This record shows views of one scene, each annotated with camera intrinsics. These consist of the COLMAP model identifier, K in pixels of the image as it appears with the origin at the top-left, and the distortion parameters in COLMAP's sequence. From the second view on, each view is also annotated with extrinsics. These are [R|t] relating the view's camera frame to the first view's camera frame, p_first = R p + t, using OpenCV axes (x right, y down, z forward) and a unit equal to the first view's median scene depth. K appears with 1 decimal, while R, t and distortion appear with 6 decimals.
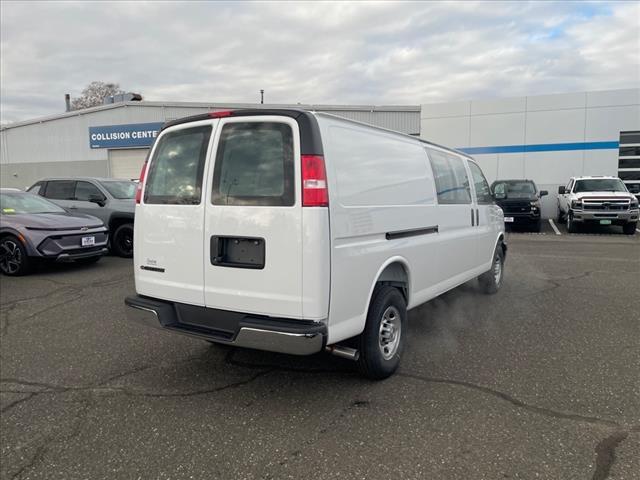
lens RADIAL K [[478.9, 0, 323.7], [0, 478.9, 236.8], [0, 0, 1]] dist [0.026721, -0.031474]
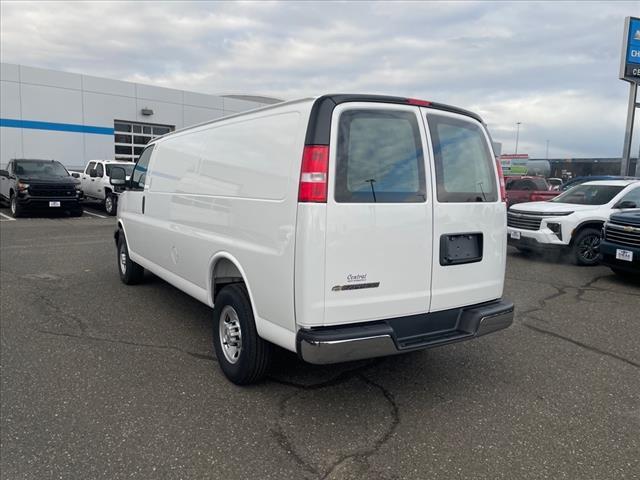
lens RADIAL K [[478.9, 0, 322.5], [0, 478.9, 241.2], [0, 0, 1]] dist [0.026721, -0.031474]
pose [[0.445588, -0.092446, 0.890452, -1.053965], [0.048502, 0.995686, 0.079101, -0.068175], [-0.893923, 0.007942, 0.448150, 0.703941]]
